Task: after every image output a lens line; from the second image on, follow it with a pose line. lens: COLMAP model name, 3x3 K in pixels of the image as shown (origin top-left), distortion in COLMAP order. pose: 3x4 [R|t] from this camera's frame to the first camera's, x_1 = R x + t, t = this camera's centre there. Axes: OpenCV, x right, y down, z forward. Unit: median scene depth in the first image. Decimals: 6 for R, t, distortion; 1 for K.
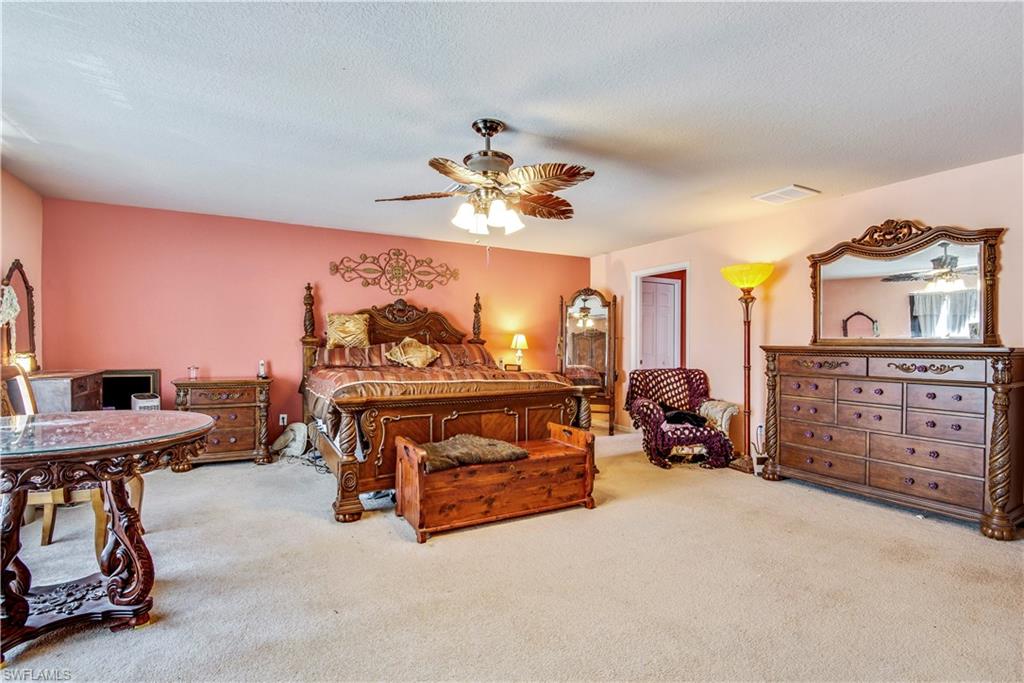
lens RADIAL K [[478.4, 0, 502.8], [0, 478.4, 353.6], [0, 0, 1]] dist [-0.034889, -0.000057]
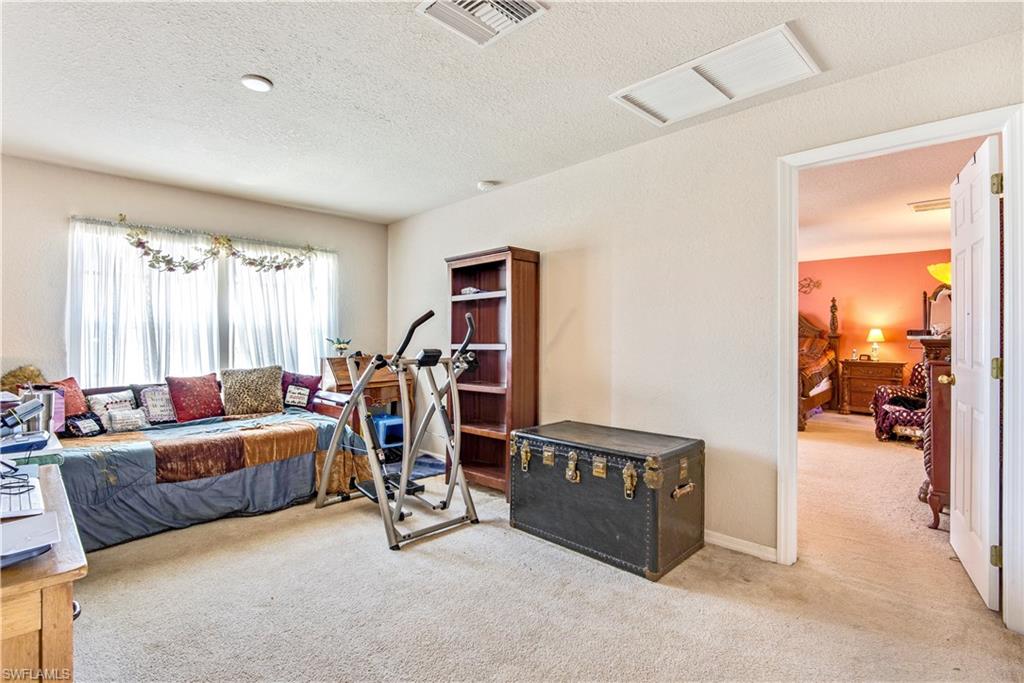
lens RADIAL K [[495.1, 0, 512.0], [0, 495.1, 341.5], [0, 0, 1]] dist [0.001179, 0.000123]
pose [[0.281358, 0.005760, -0.959586, 1.077495], [-0.012028, 0.999925, 0.002475, -0.001848], [0.959528, 0.010845, 0.281406, -0.210707]]
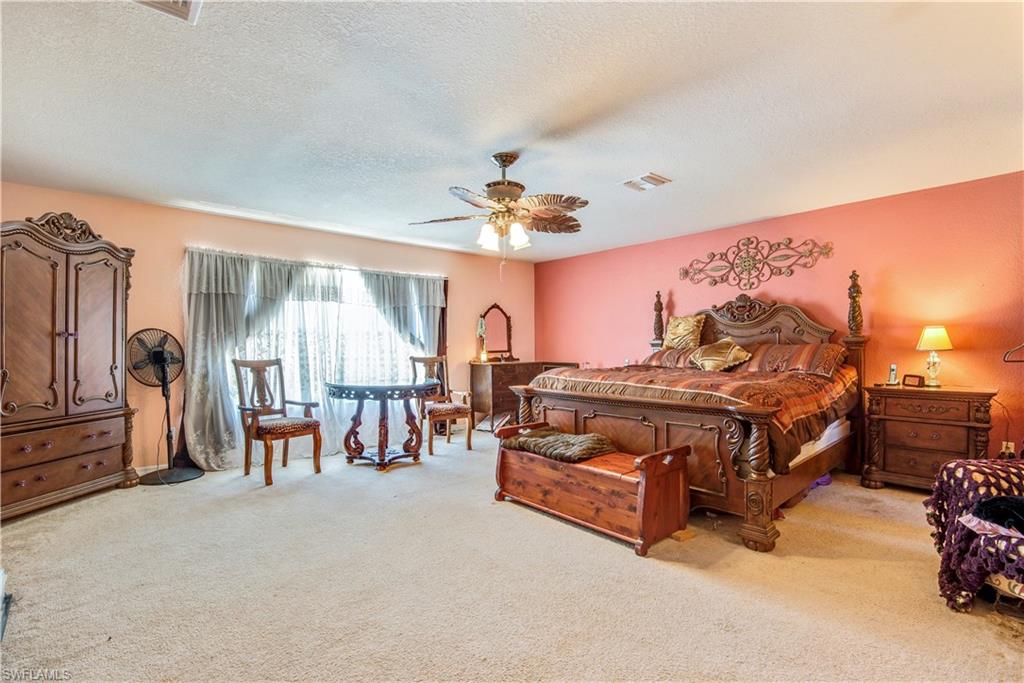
lens RADIAL K [[478.4, 0, 502.8], [0, 478.4, 353.6], [0, 0, 1]] dist [-0.034889, -0.000057]
pose [[0.182775, 0.006479, -0.983133, 0.588309], [-0.003997, 0.999975, 0.005846, -0.007003], [0.983147, 0.002861, 0.182797, 0.407579]]
